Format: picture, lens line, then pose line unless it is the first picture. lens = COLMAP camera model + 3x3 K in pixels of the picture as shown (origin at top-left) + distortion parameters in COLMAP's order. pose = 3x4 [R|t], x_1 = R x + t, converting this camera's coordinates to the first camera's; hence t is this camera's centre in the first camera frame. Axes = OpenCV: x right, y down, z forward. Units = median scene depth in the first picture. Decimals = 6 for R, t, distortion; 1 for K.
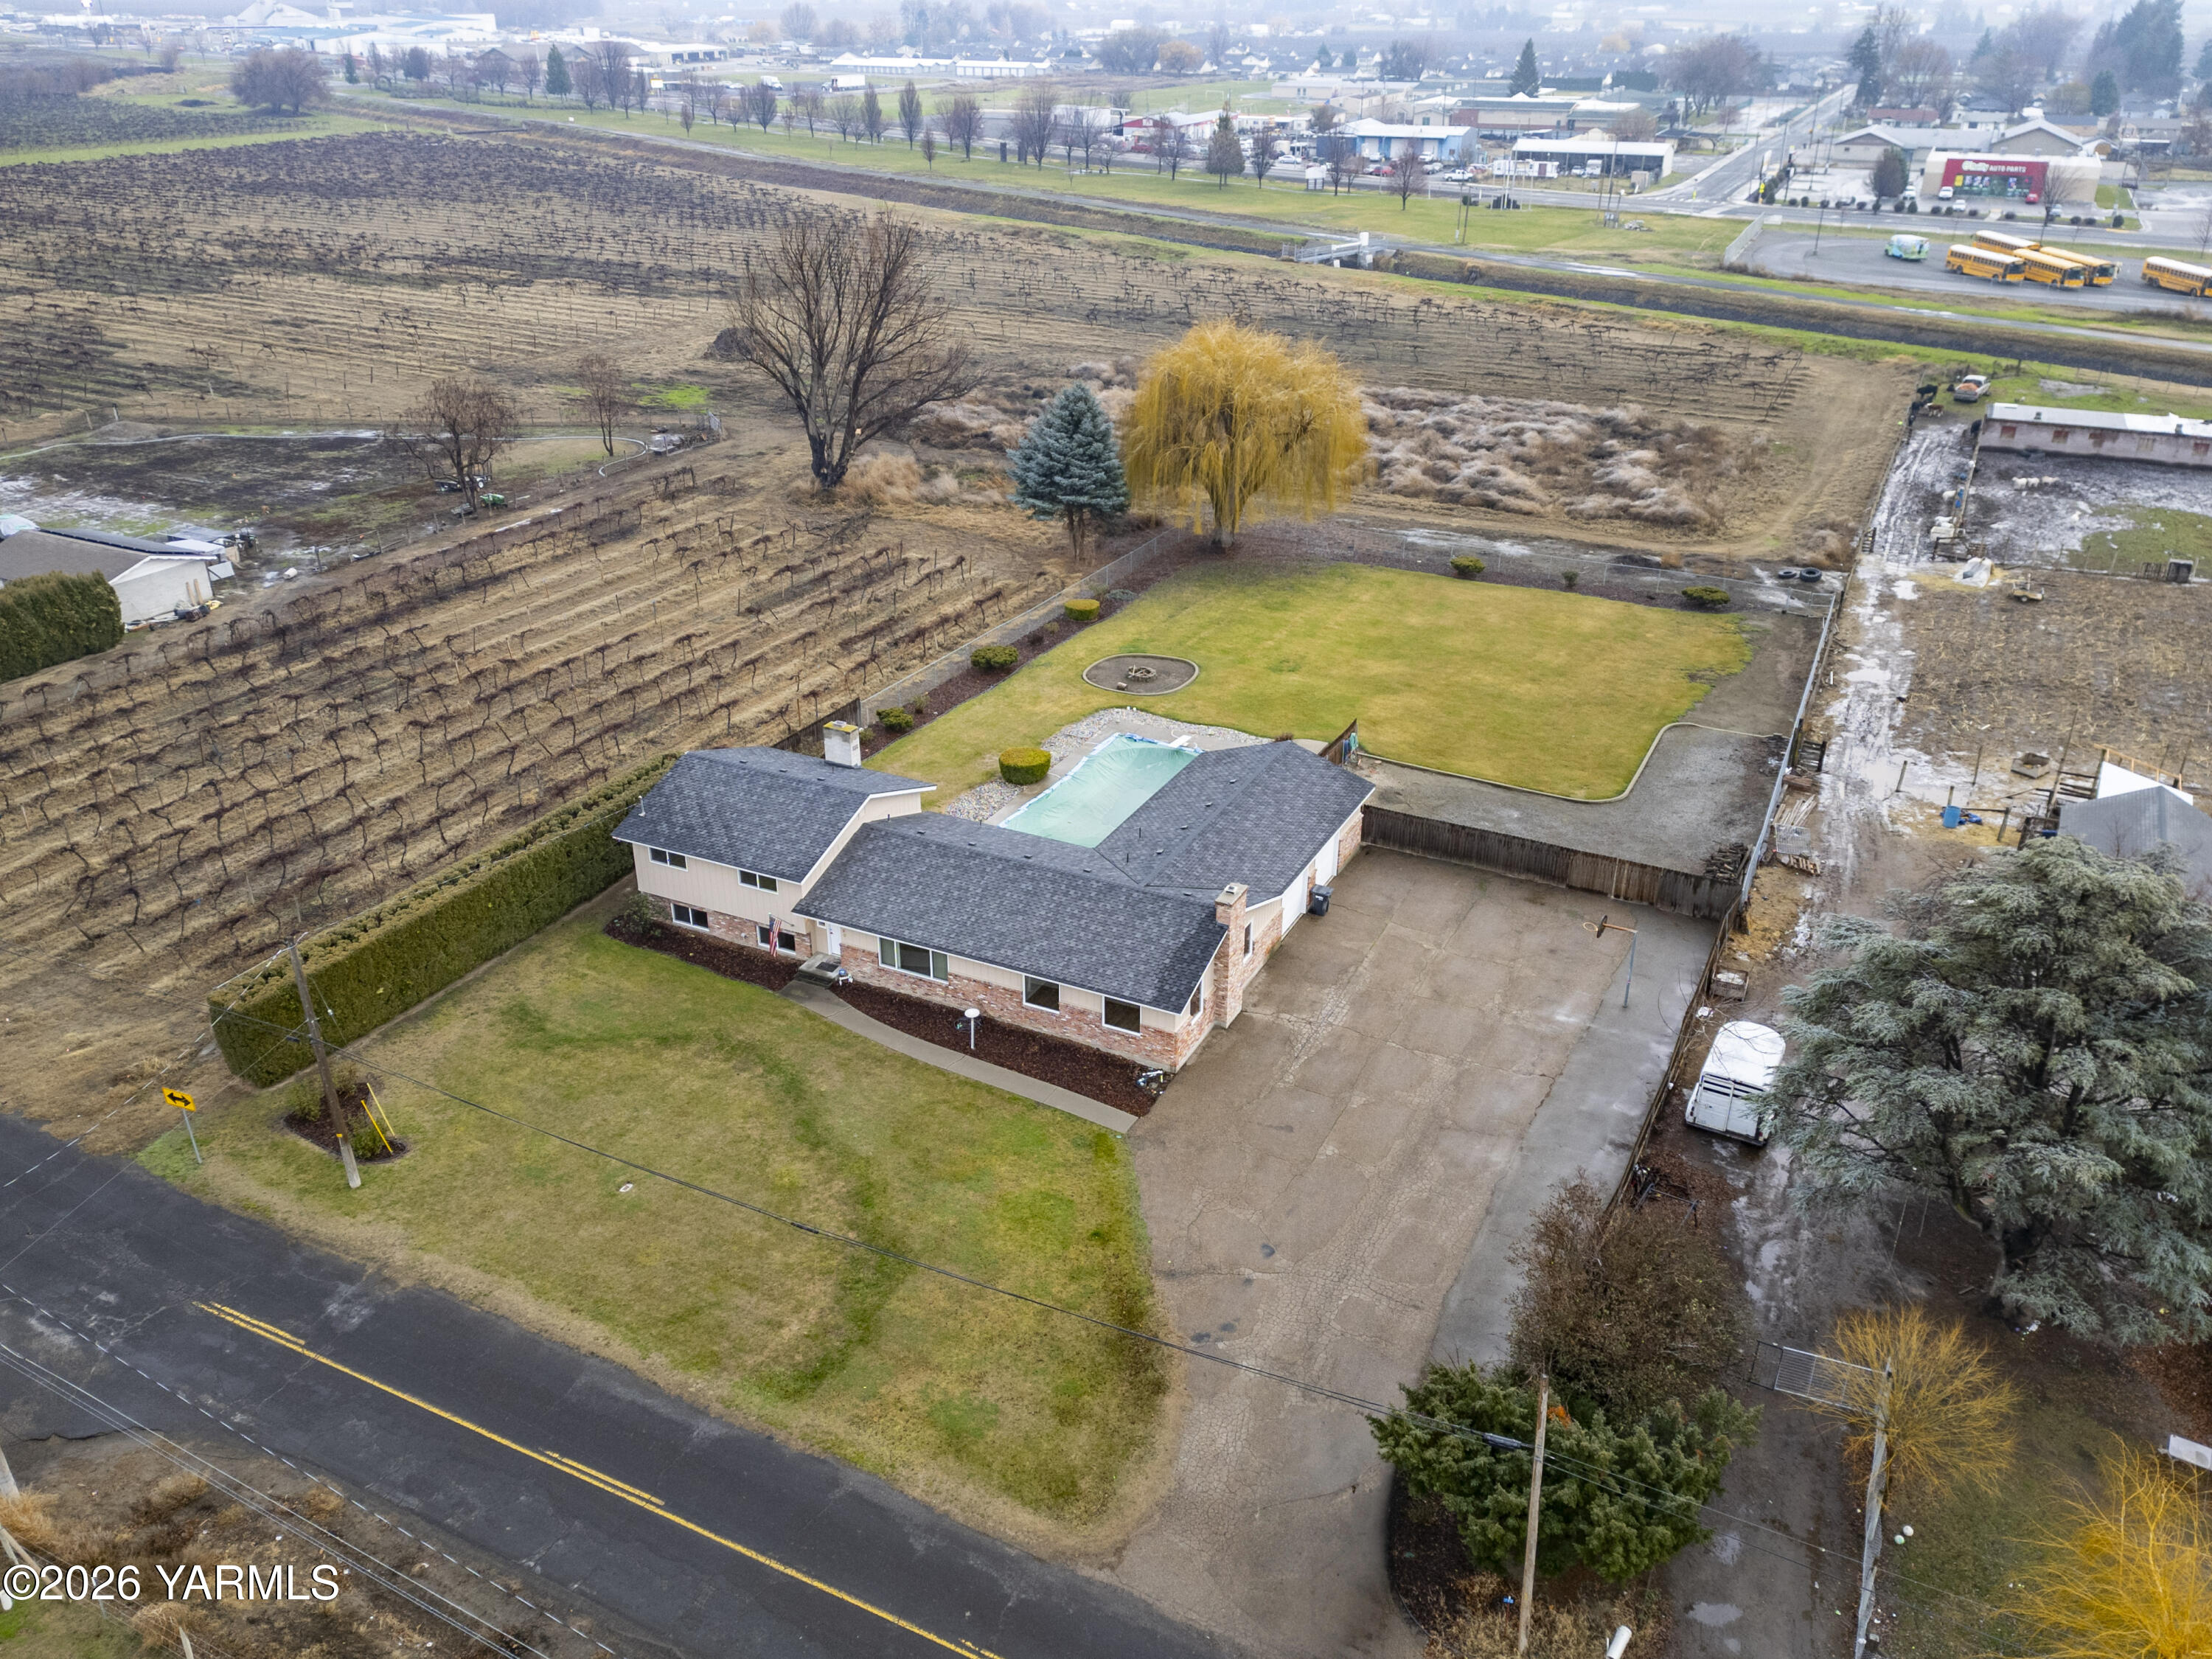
lens RADIAL K [[1744.7, 0, 1117.1], [0, 1744.7, 825.9], [0, 0, 1]] dist [0.087049, -0.114961]
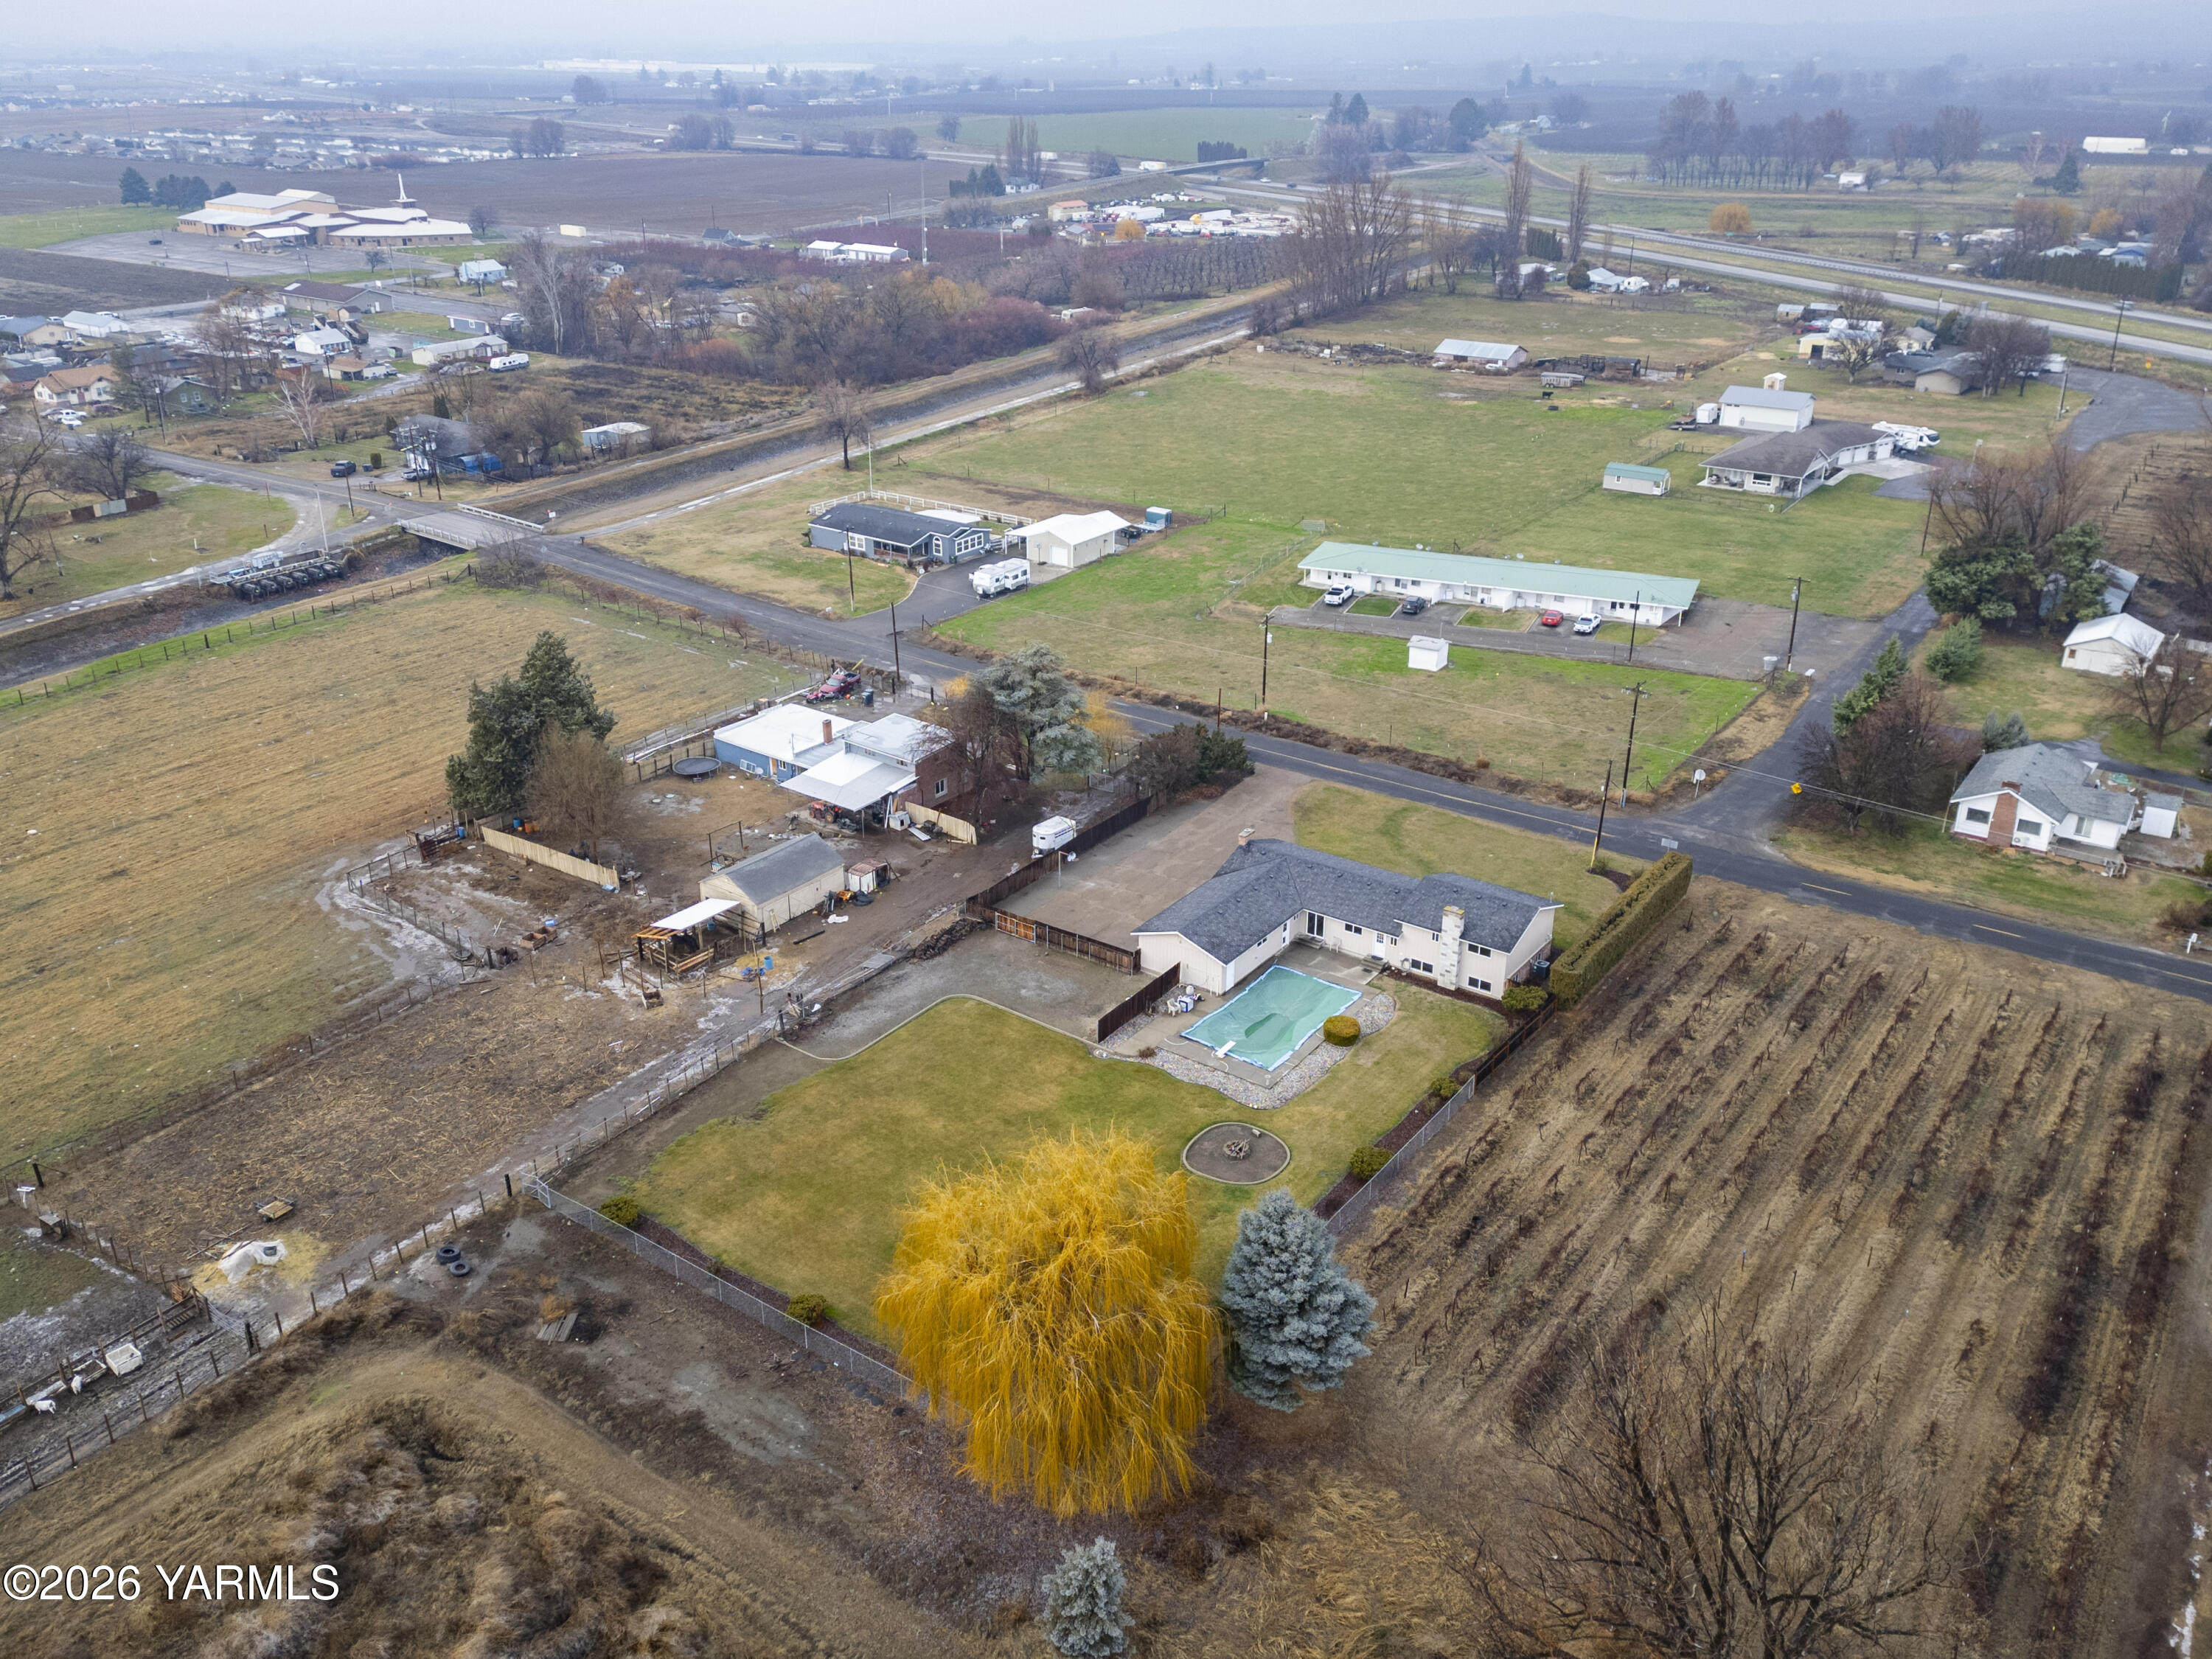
lens RADIAL K [[1744.7, 0, 1117.1], [0, 1744.7, 825.9], [0, 0, 1]] dist [0.087049, -0.114961]
pose [[-0.986985, -0.059741, 0.149306, -0.059366], [0.075945, 0.645229, 0.760205, -0.957873], [-0.141752, 0.761650, -0.632294, 1.392379]]
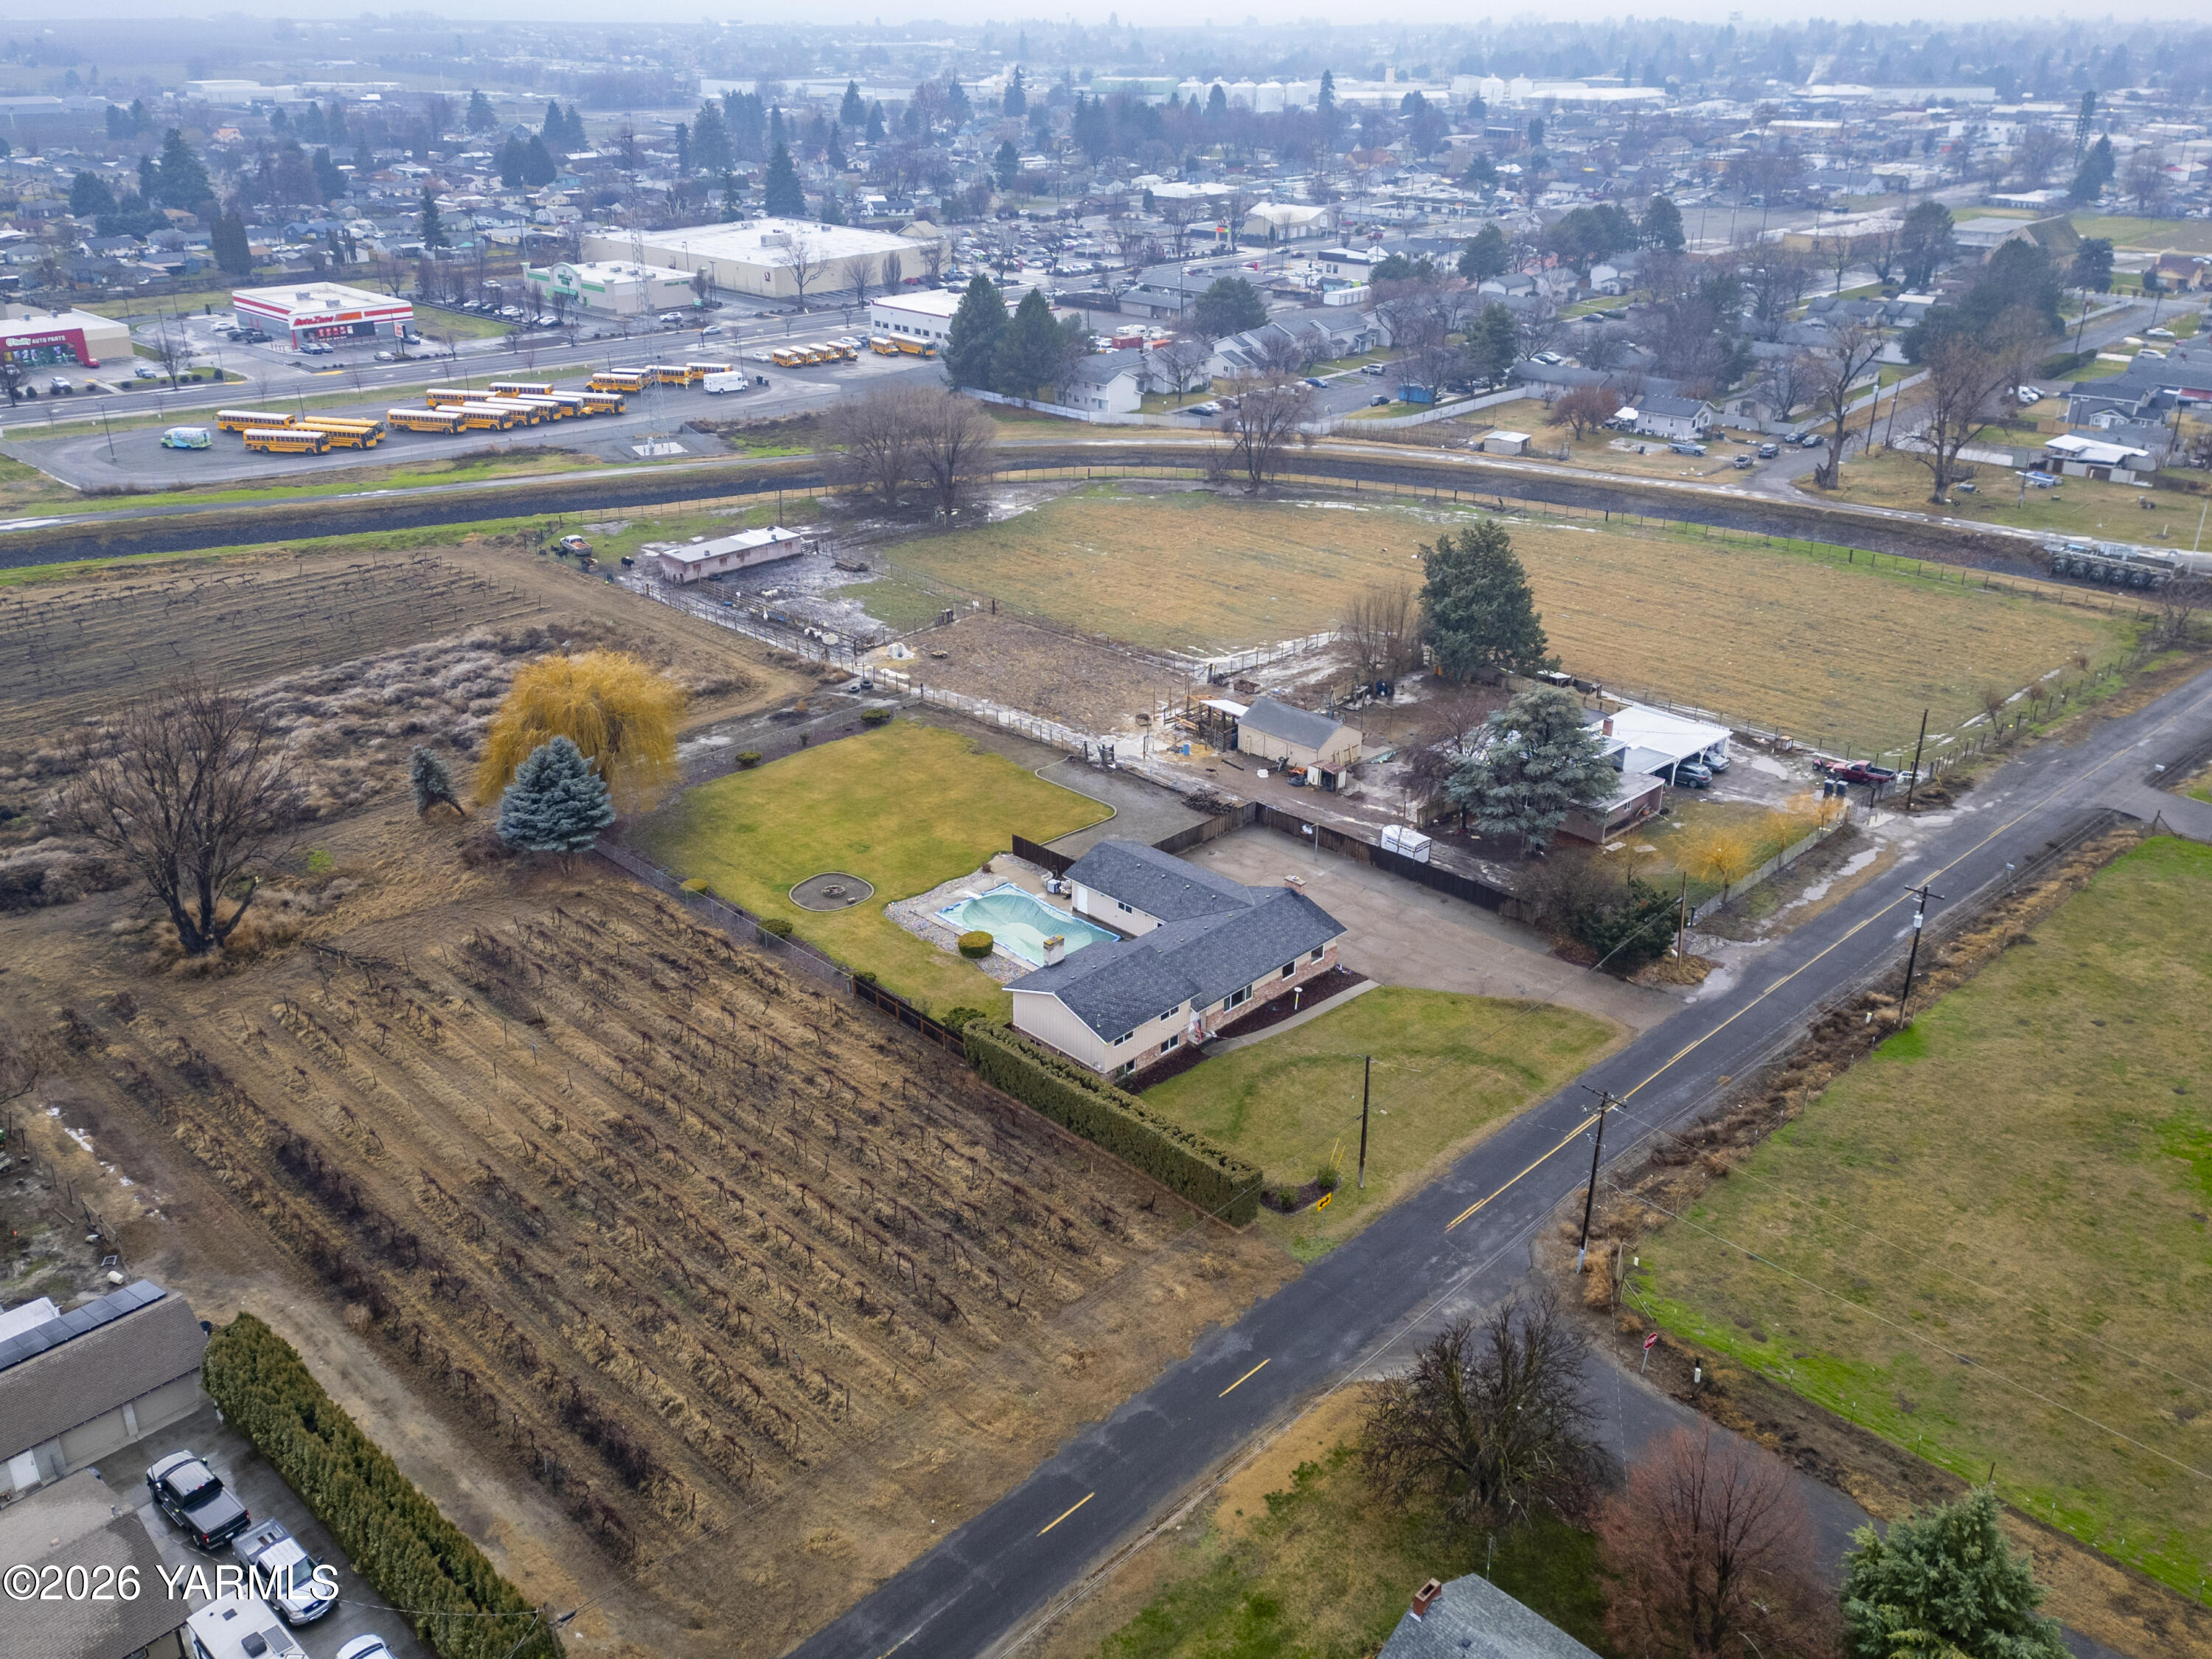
lens RADIAL K [[1744.7, 0, 1117.1], [0, 1744.7, 825.9], [0, 0, 1]] dist [0.087049, -0.114961]
pose [[0.292867, -0.401959, 0.867558, -1.005949], [0.406188, 0.873702, 0.267686, -0.374931], [-0.865586, 0.273996, 0.419150, 0.175229]]
